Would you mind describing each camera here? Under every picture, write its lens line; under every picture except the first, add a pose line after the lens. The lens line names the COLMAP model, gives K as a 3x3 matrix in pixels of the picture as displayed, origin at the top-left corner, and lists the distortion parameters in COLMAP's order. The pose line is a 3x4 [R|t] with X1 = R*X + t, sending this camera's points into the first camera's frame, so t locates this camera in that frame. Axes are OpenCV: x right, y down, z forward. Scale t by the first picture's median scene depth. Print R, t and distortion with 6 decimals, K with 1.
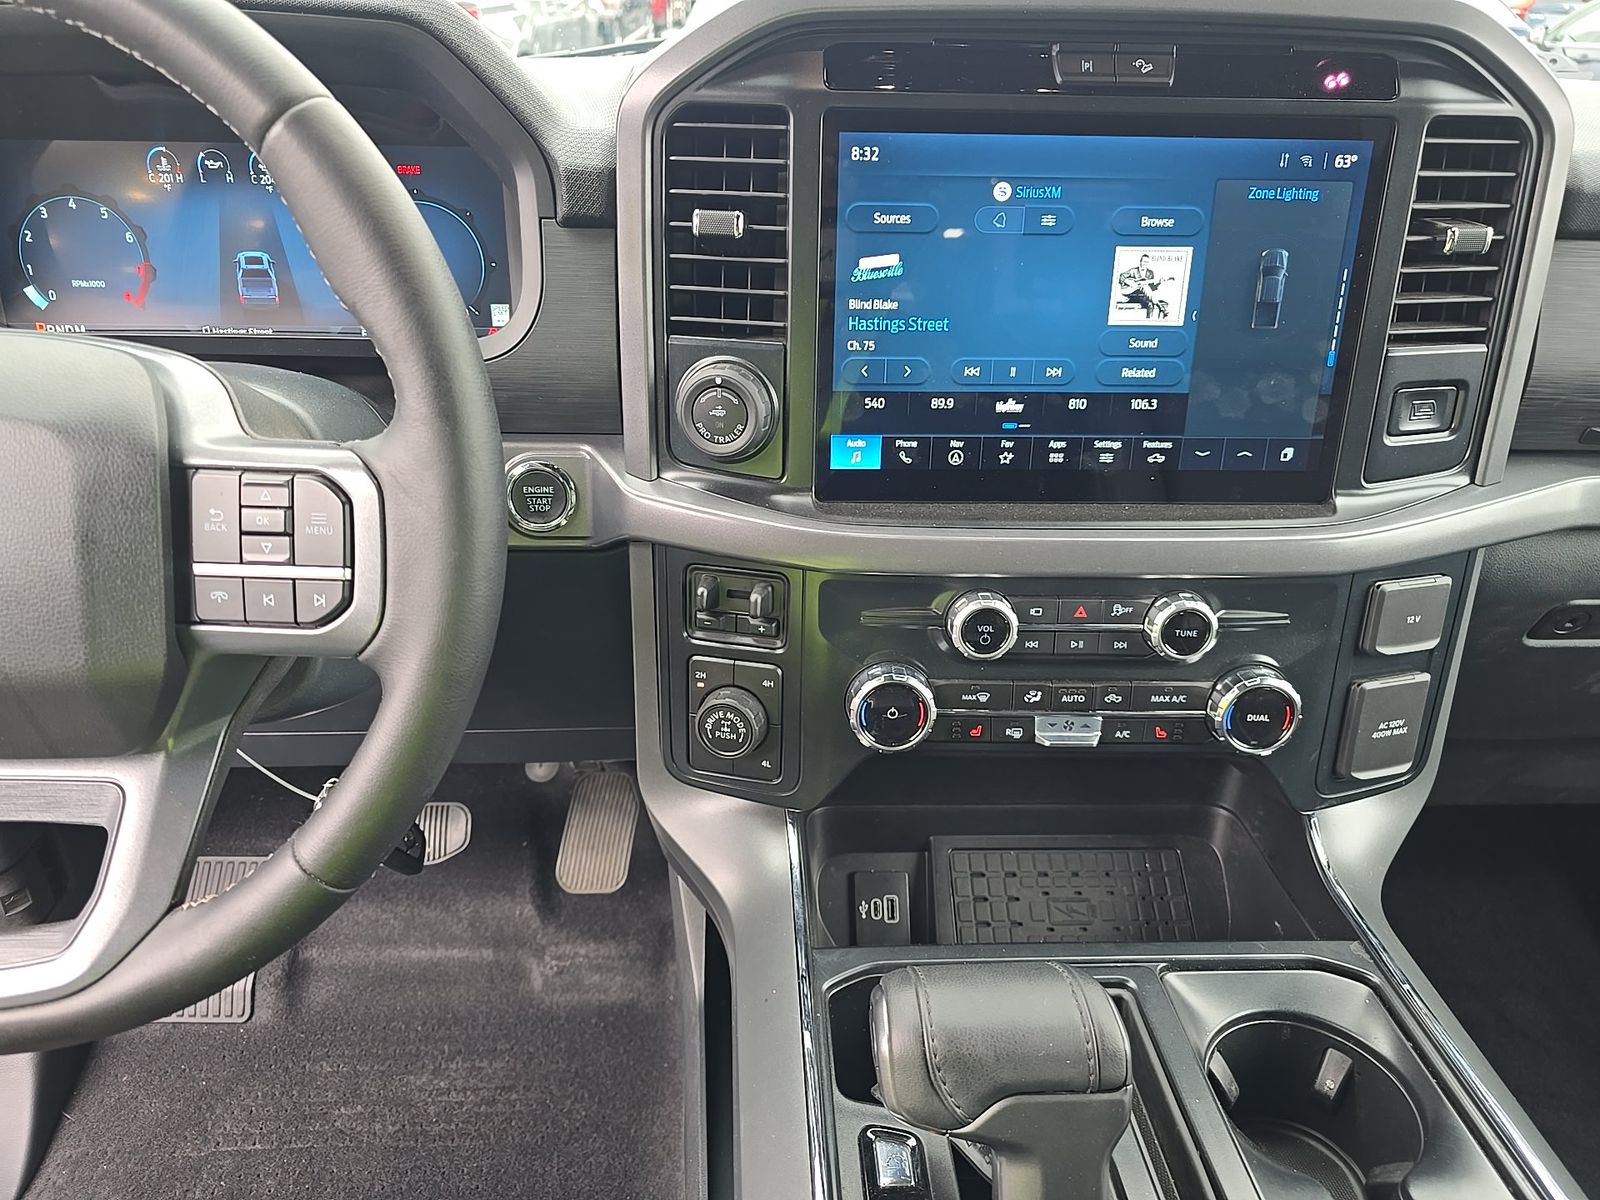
lens RADIAL K [[1110.7, 0, 759.8], [0, 1110.7, 629.1], [0, 0, 1]] dist [0.026208, -0.042178]
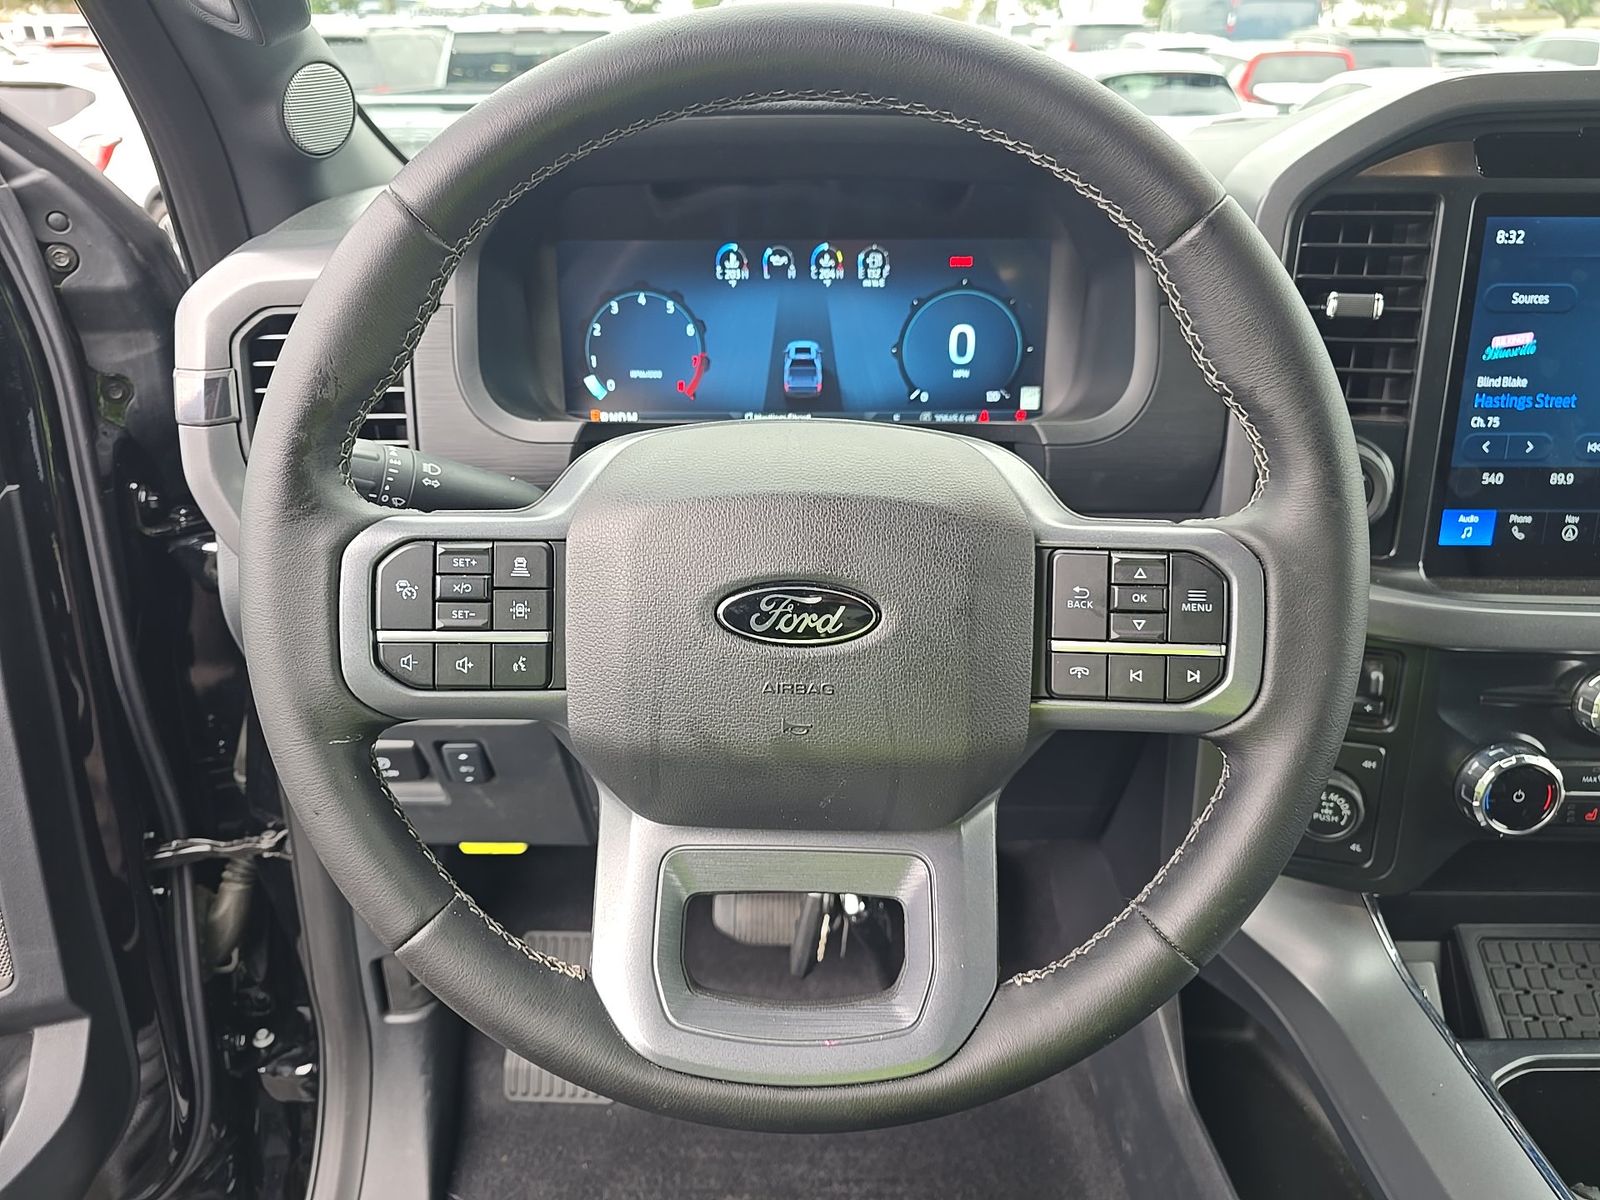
lens RADIAL K [[1110.7, 0, 788.6], [0, 1110.7, 616.8], [0, 0, 1]] dist [0.026208, -0.042178]
pose [[0.998098, -0.000739, -0.061650, -0.453887], [-0.004182, 0.996814, -0.079648, 0.000949], [0.061512, 0.079754, 0.994915, -0.017005]]
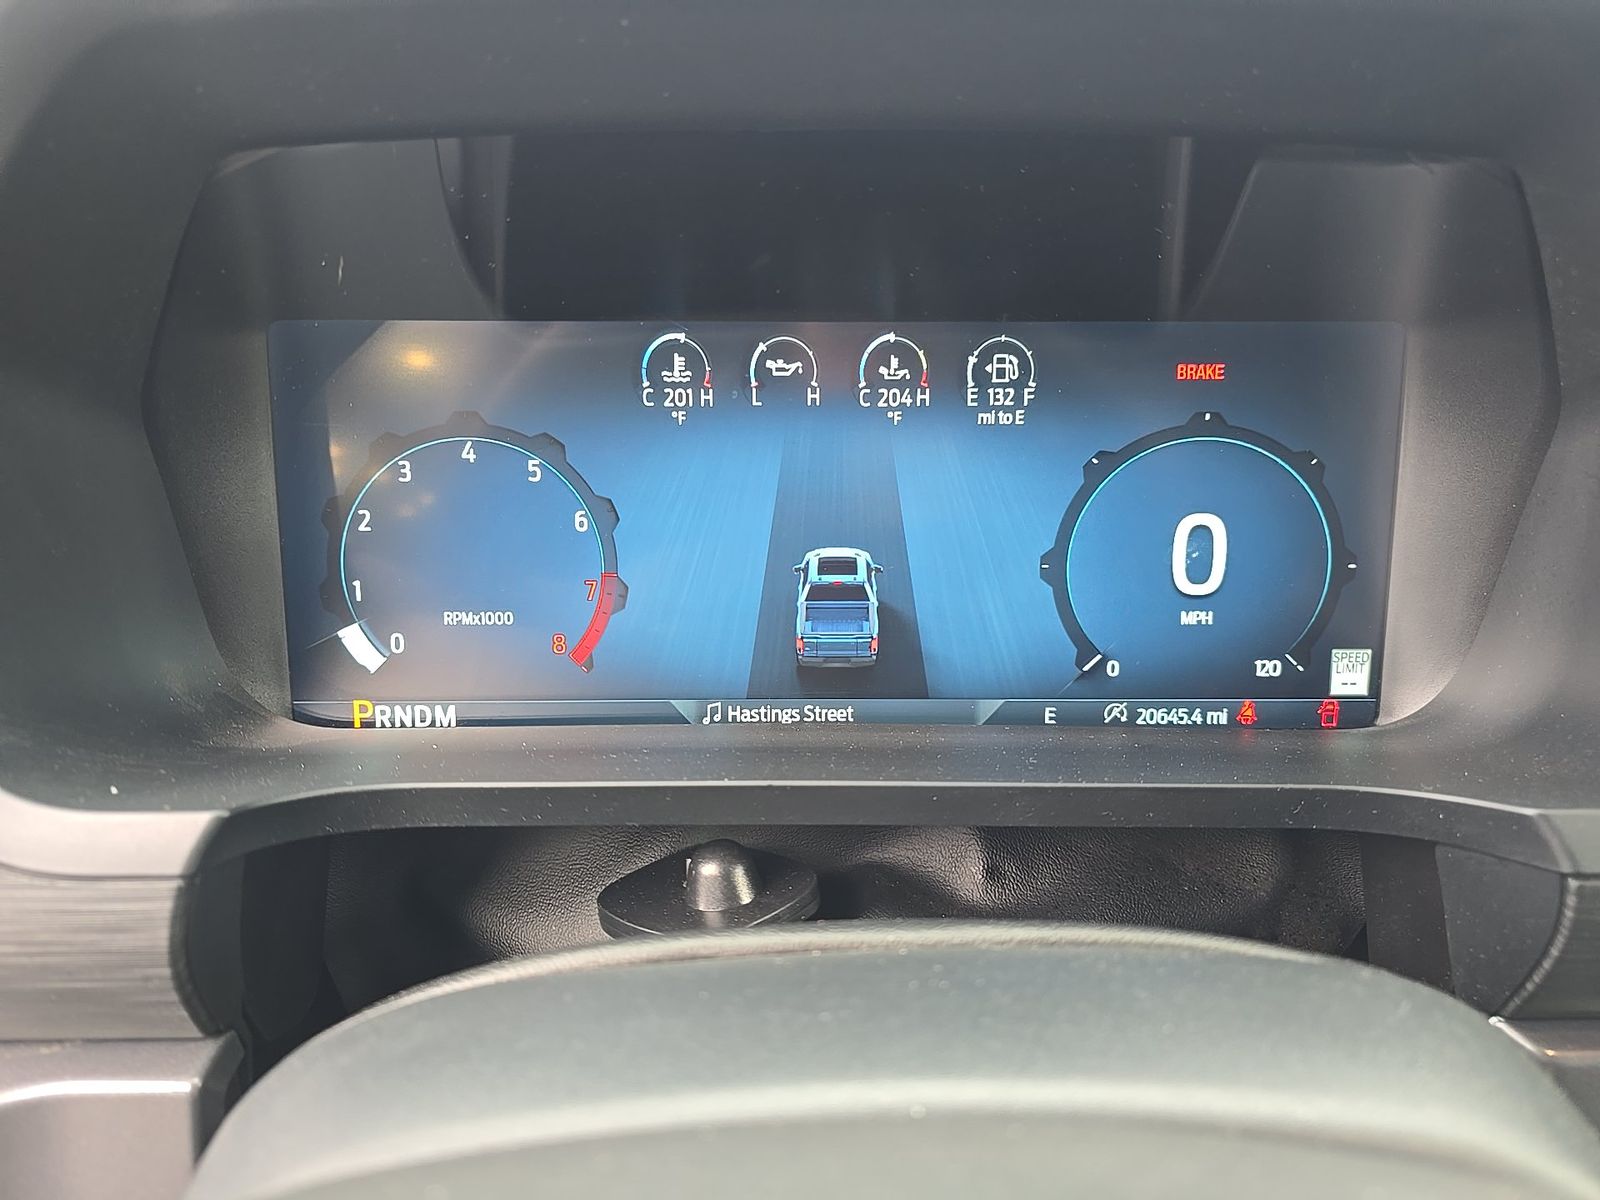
lens RADIAL K [[1110.7, 0, 798.1], [0, 1110.7, 595.7], [0, 0, 1]] dist [0.026208, -0.042178]
pose [[0.998571, -0.007545, -0.052914, -0.502151], [-0.004047, 0.976472, -0.215608, -0.248039], [0.053296, 0.215514, 0.975045, 0.628101]]
